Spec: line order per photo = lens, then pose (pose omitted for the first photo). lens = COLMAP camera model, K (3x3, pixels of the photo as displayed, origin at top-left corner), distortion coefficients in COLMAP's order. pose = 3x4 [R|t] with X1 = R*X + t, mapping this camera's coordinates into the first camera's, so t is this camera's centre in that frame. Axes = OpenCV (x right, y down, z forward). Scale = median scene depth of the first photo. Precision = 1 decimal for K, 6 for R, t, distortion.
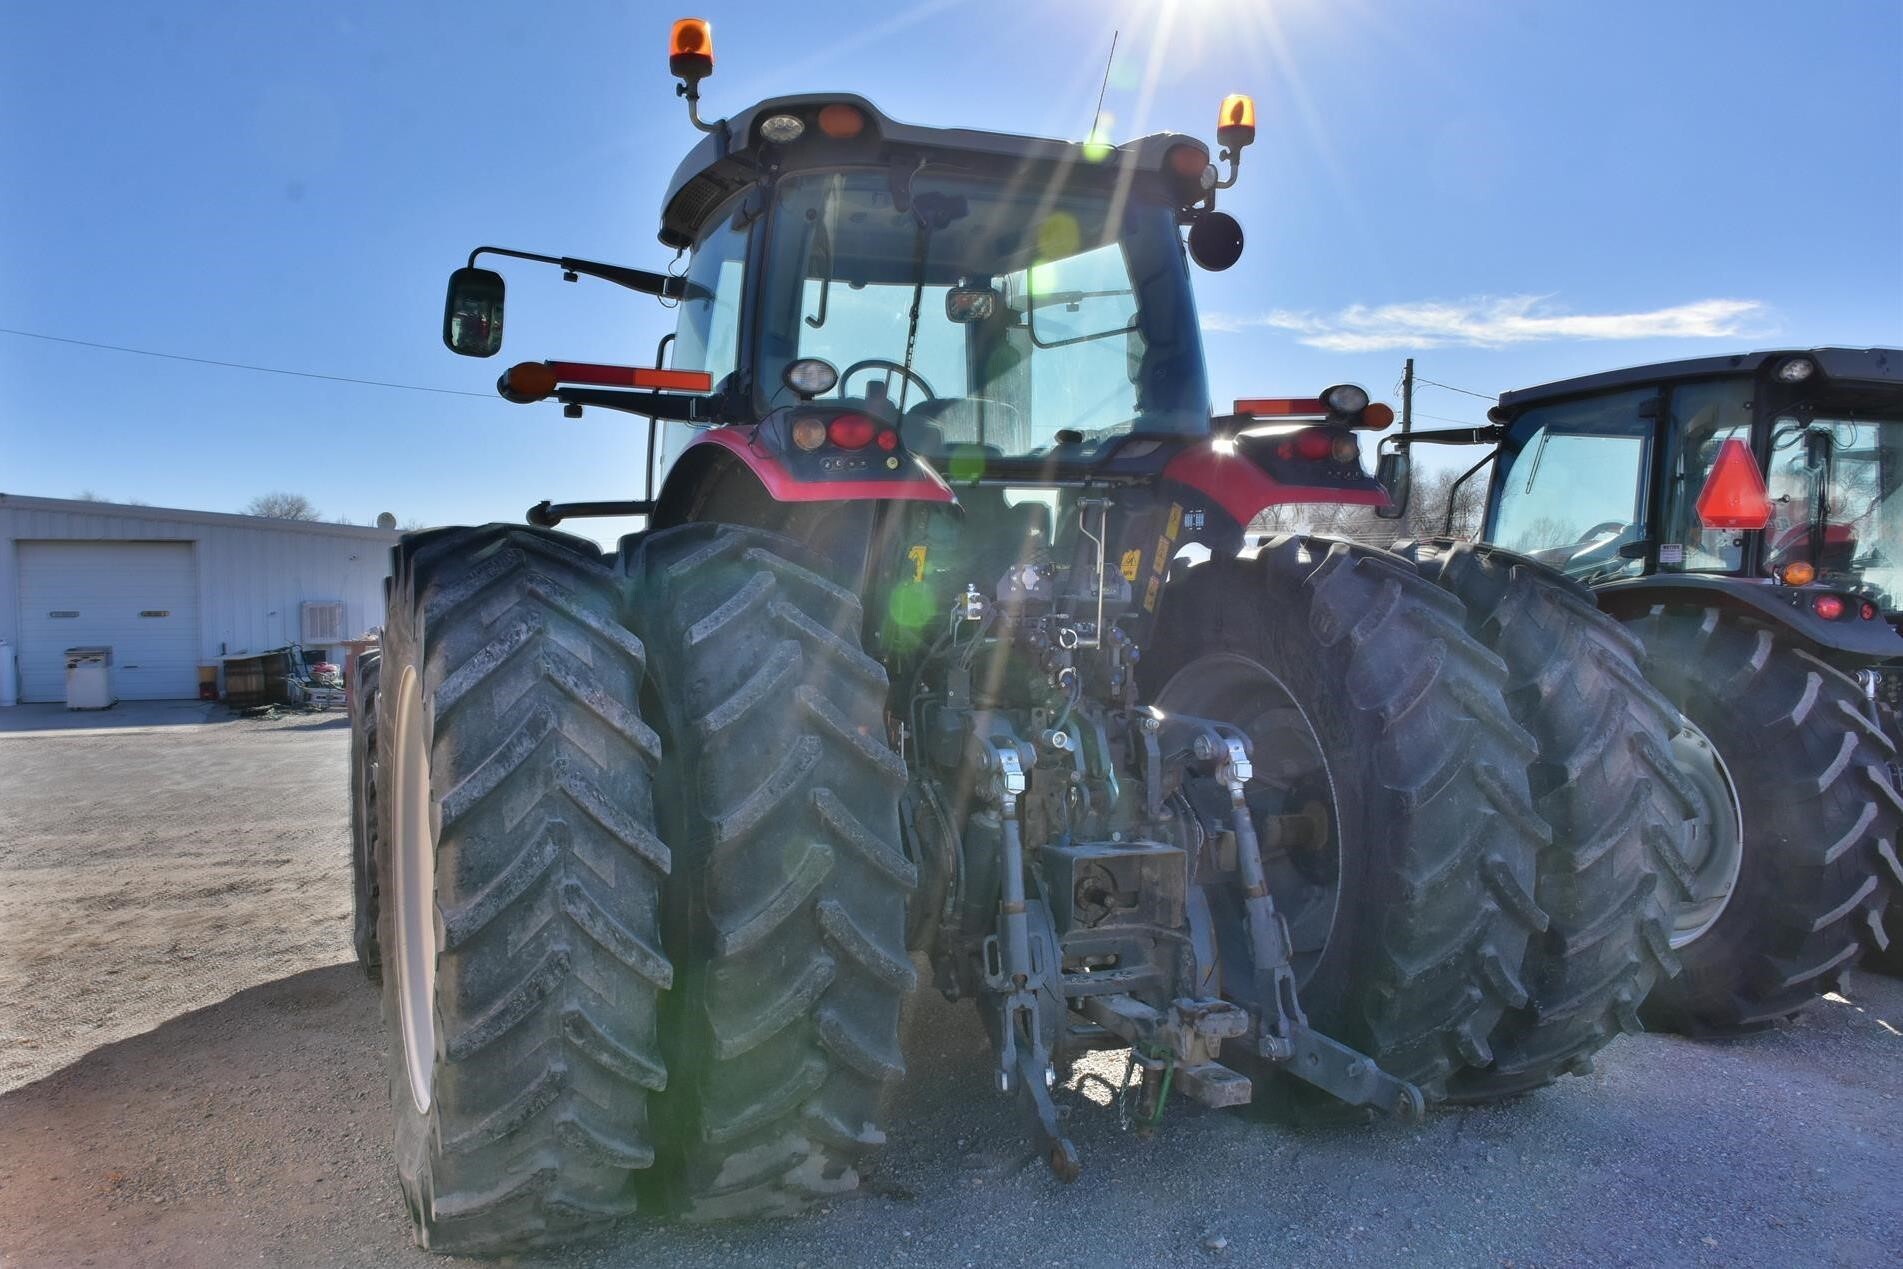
lens RADIAL K [[1539.5, 0, 950.6], [0, 1539.5, 576.7], [0, 0, 1]] dist [-0.022225, -0.003003]
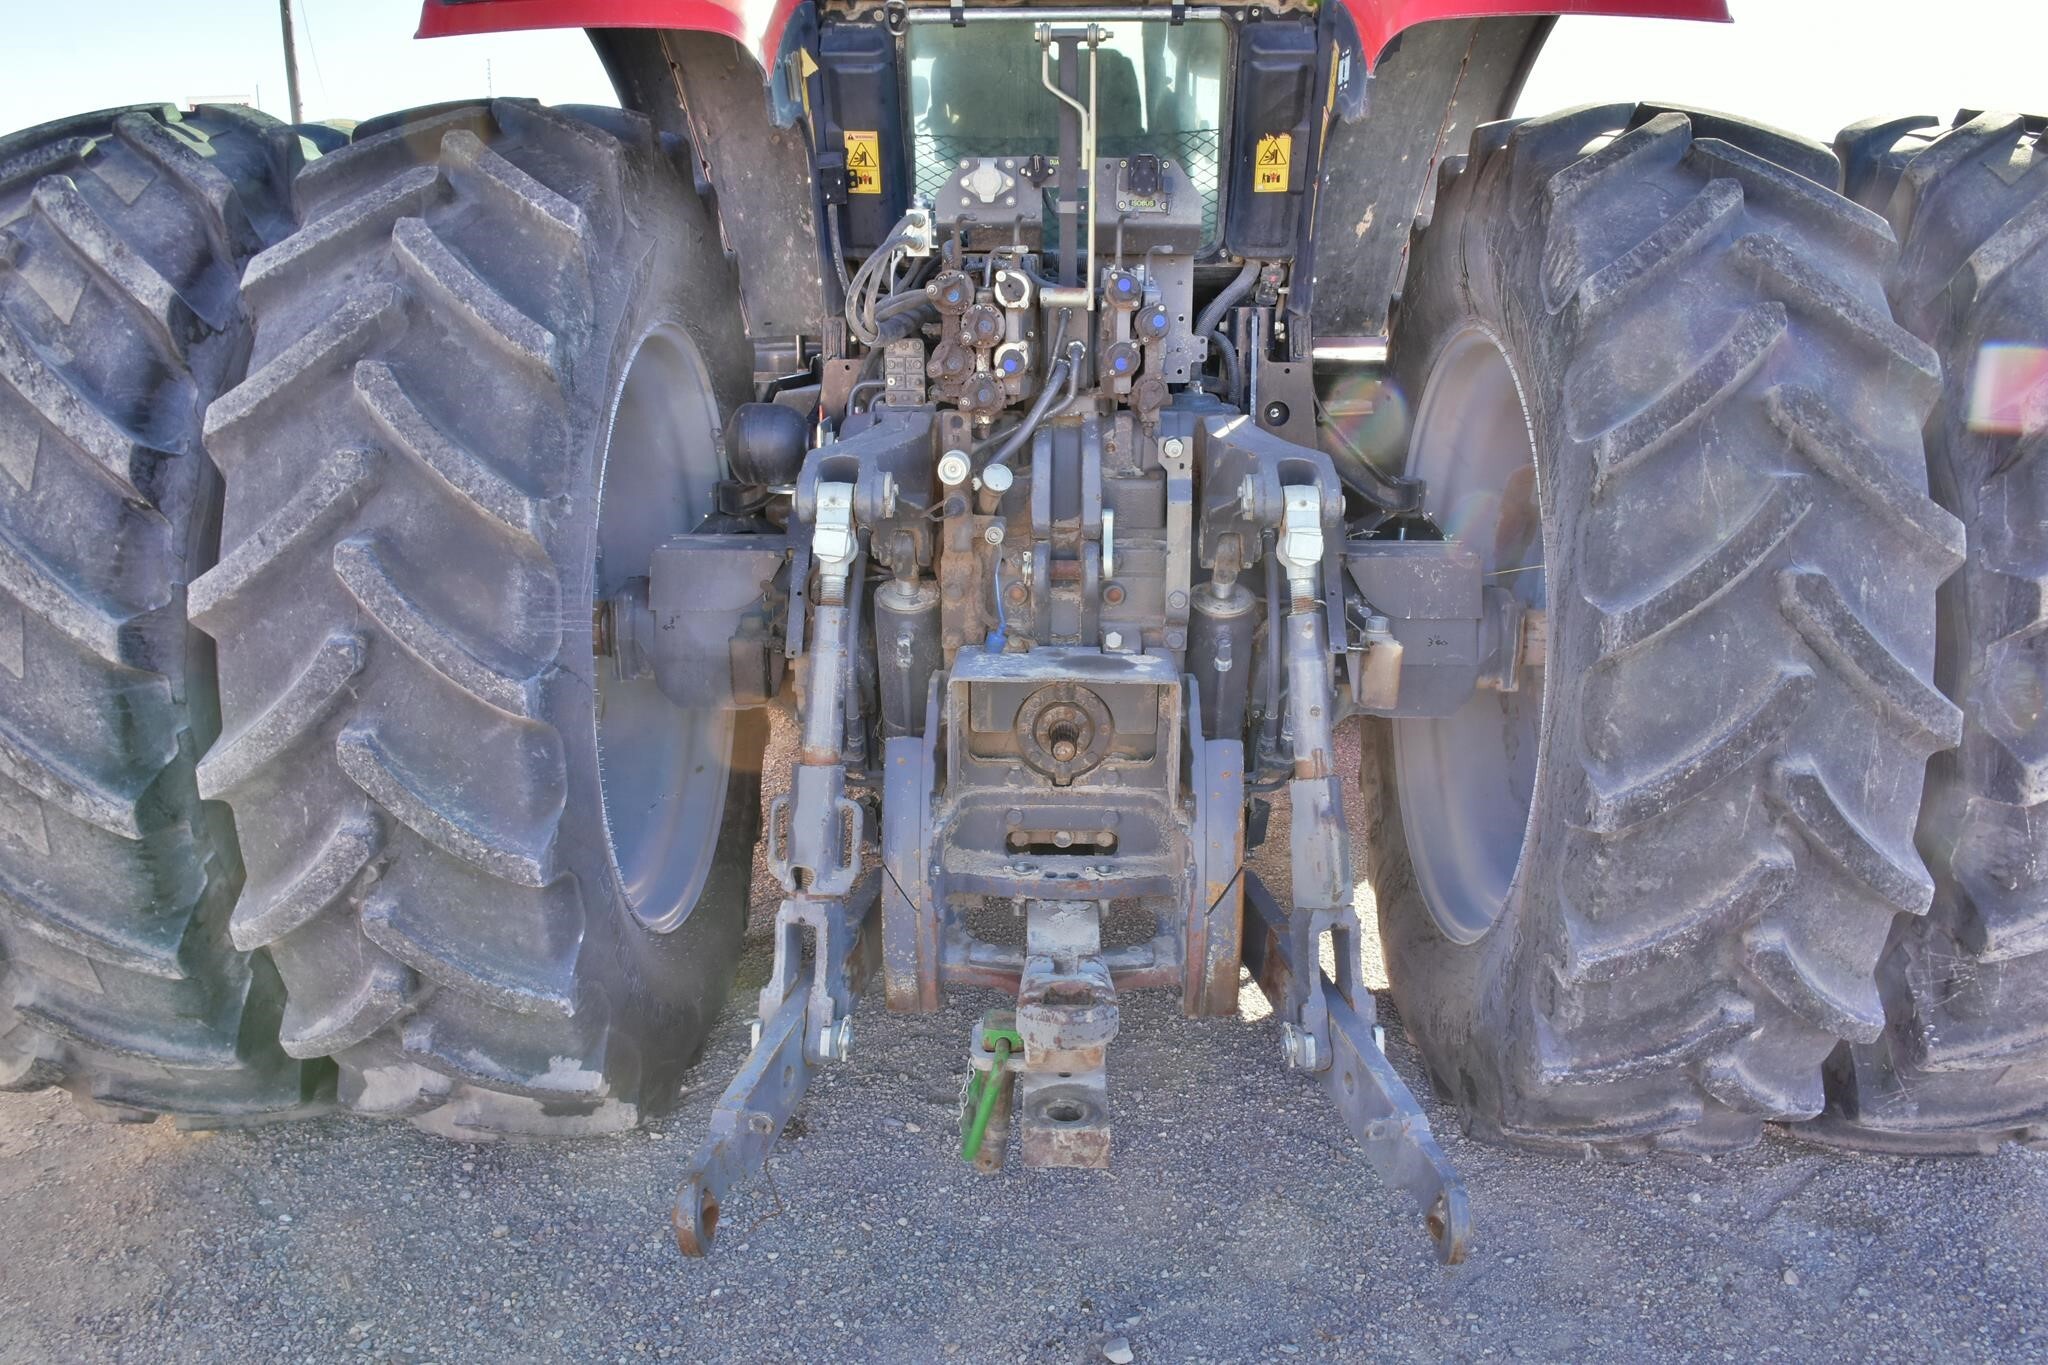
lens RADIAL K [[1656.8, 0, 1023.0], [0, 1656.8, 620.3], [0, 0, 1]] dist [-0.022225, -0.003003]
pose [[0.916482, 0.091576, -0.389454, 0.328559], [0.000216, 0.973337, 0.229379, 0.019439], [0.400076, -0.210306, 0.892026, 0.445734]]
